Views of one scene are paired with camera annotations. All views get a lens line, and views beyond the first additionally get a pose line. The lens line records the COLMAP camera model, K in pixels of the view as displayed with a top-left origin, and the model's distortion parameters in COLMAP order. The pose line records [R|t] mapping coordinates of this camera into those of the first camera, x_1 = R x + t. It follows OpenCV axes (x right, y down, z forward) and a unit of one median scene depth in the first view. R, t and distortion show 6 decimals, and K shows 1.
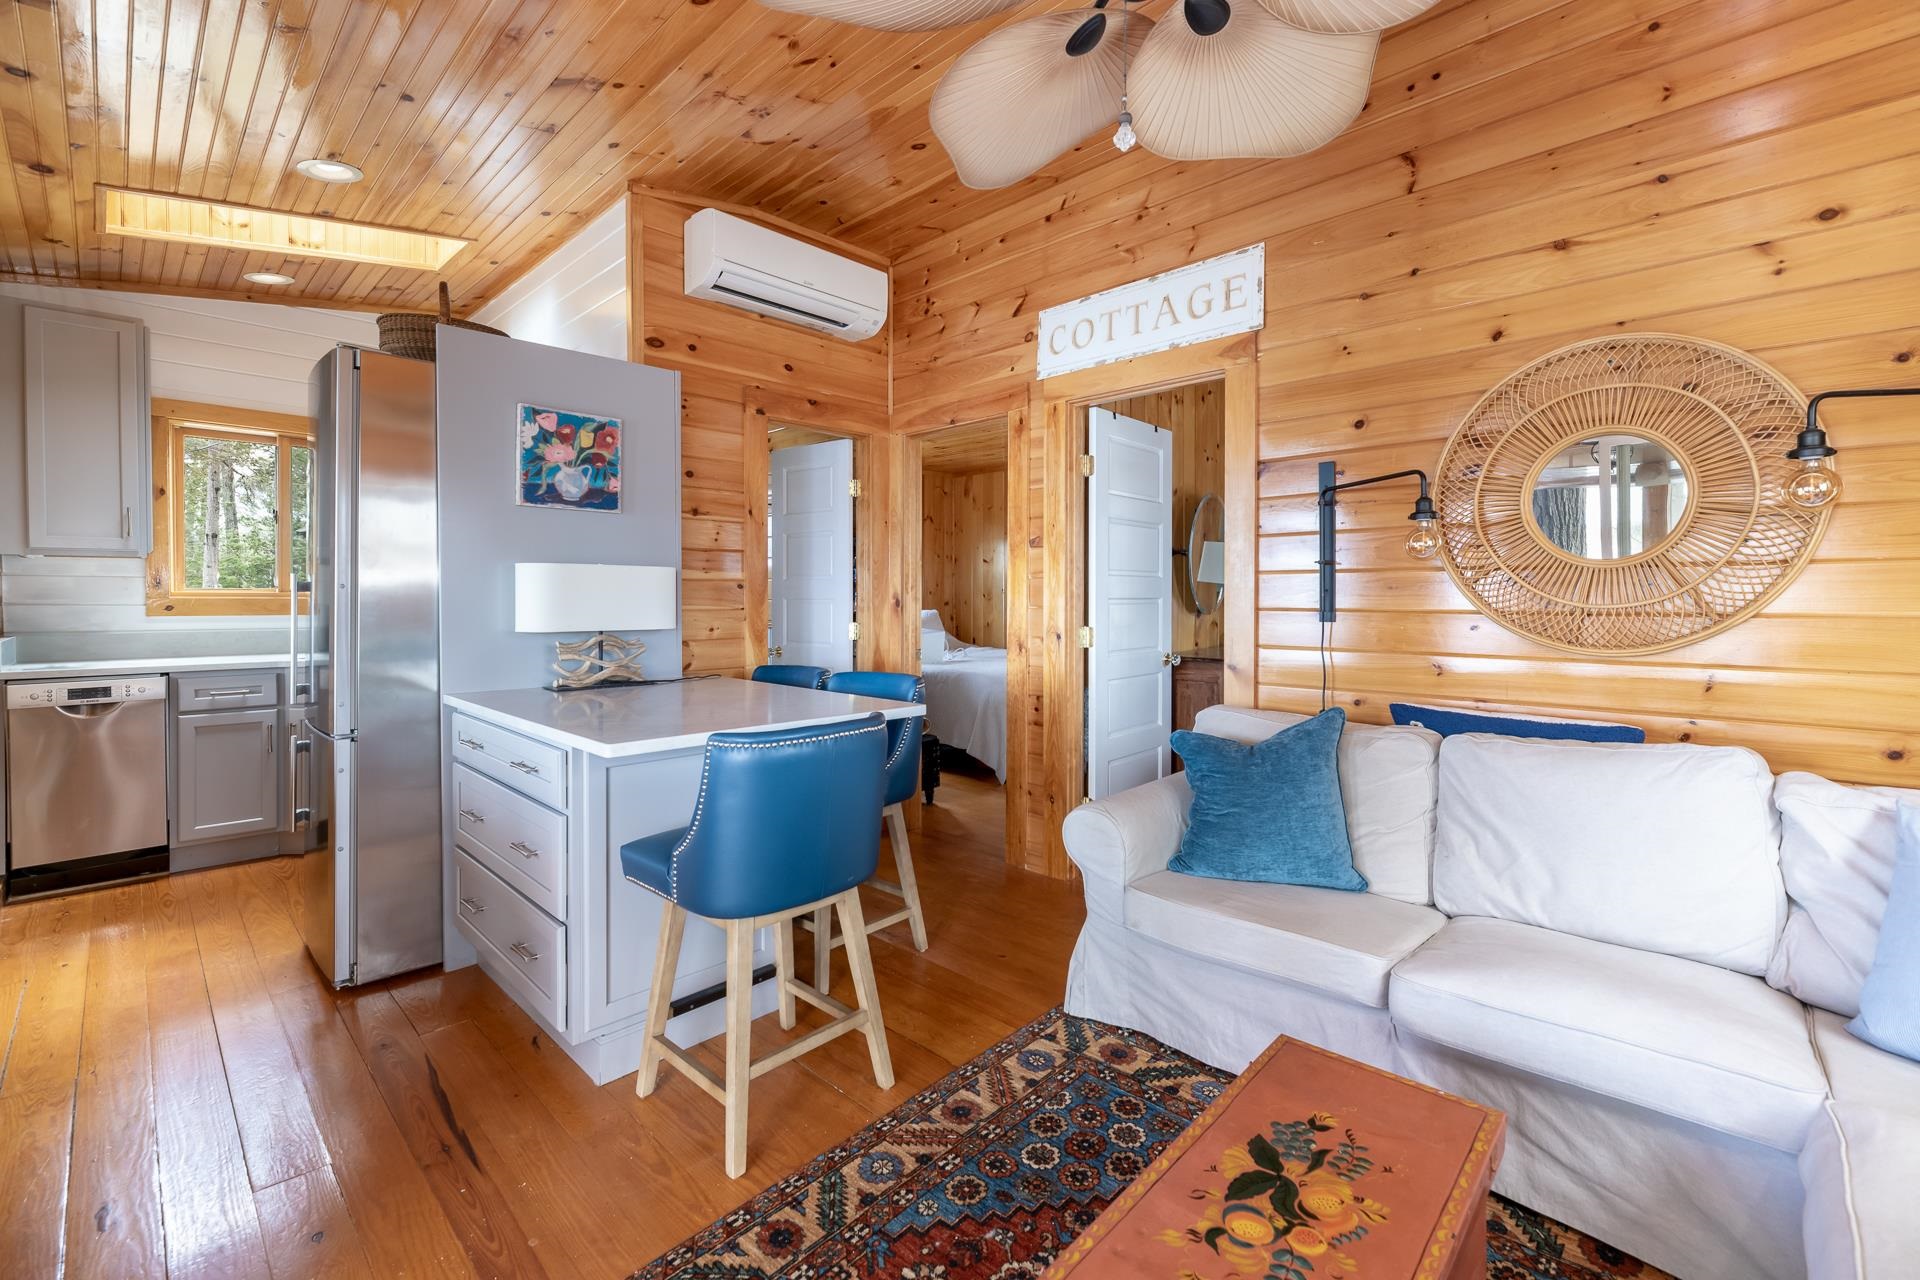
lens RADIAL K [[820.9, 0, 964.1], [0, 820.9, 600.5], [0, 0, 1]] dist [0.000070, -0.000419]
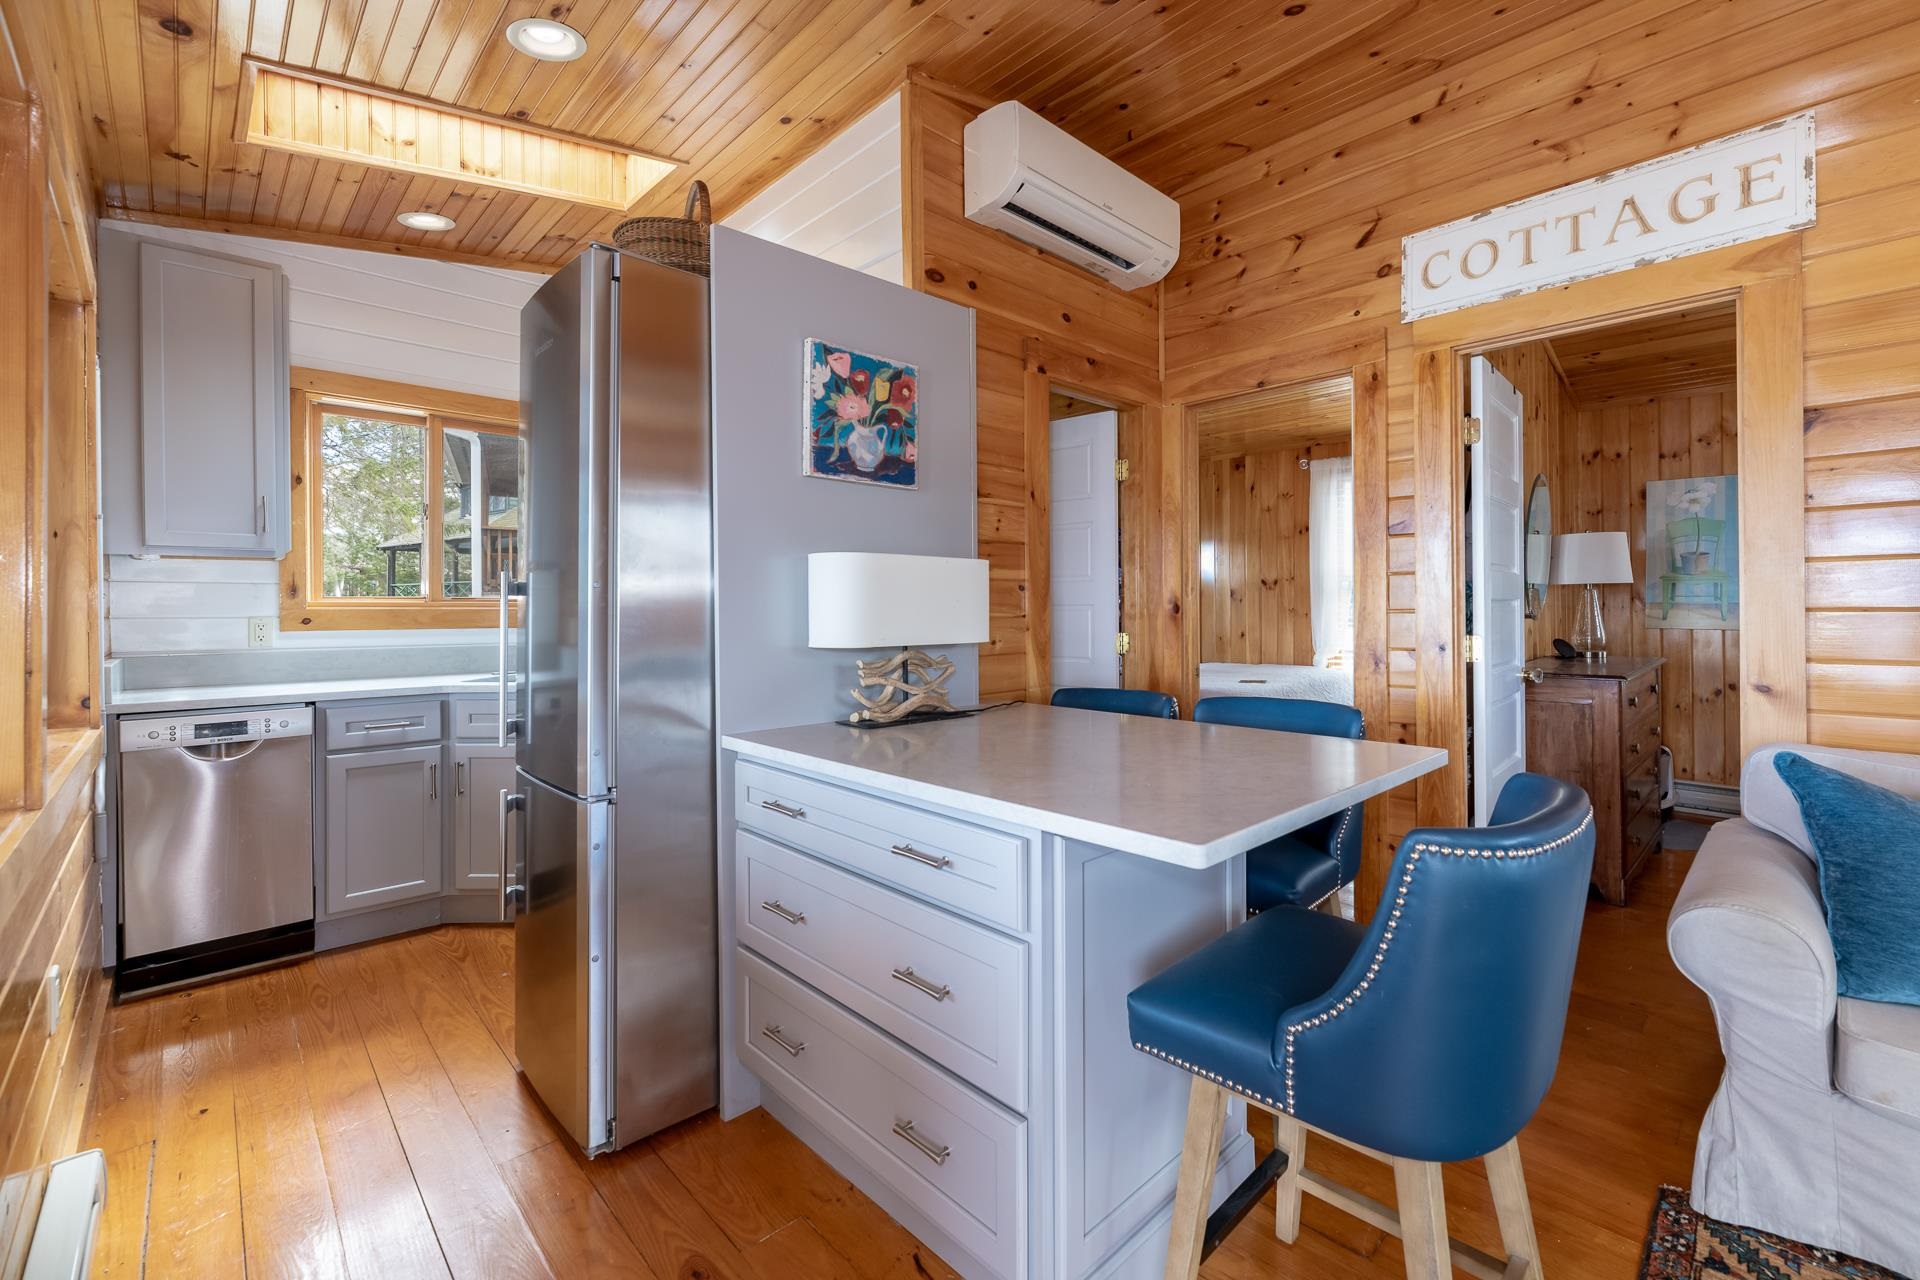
lens RADIAL K [[806.9, 0, 1003.8], [0, 806.9, 603.1], [0, 0, 1]] dist [-0.002221, -0.000394]
pose [[0.999884, -0.007902, -0.012998, -0.302083], [0.007753, 0.999904, -0.011457, 0.006745], [0.013088, 0.011355, 0.999850, 0.235459]]
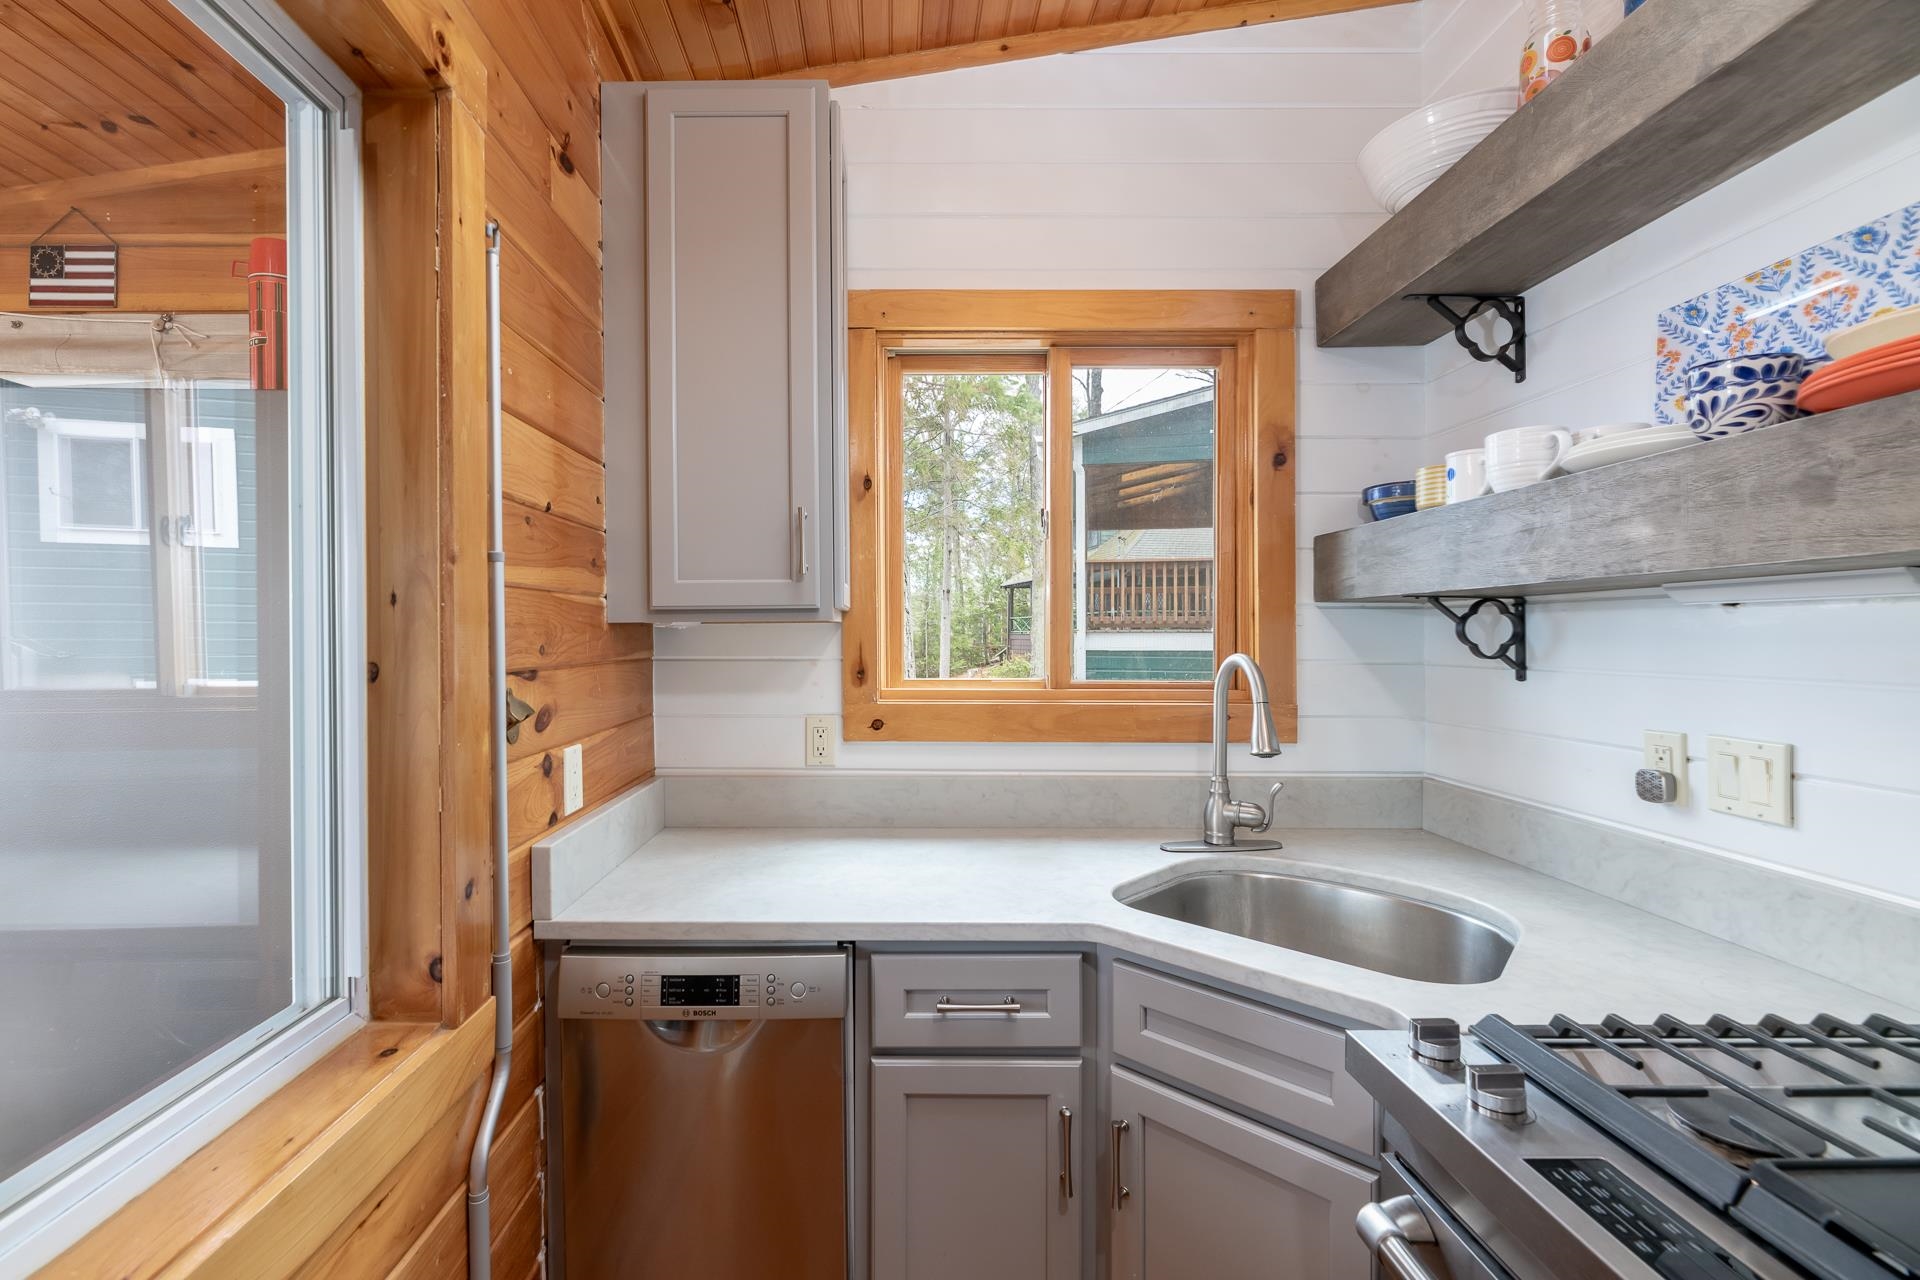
lens RADIAL K [[819.1, 0, 960.0], [0, 819.1, 640.0], [0, 0, 1]] dist [-0.000636, -0.000056]
pose [[0.747838, -0.003751, -0.663870, -0.722963], [0.003015, 0.999993, -0.002254, -0.045846], [0.663874, -0.000316, 0.747844, 0.793596]]
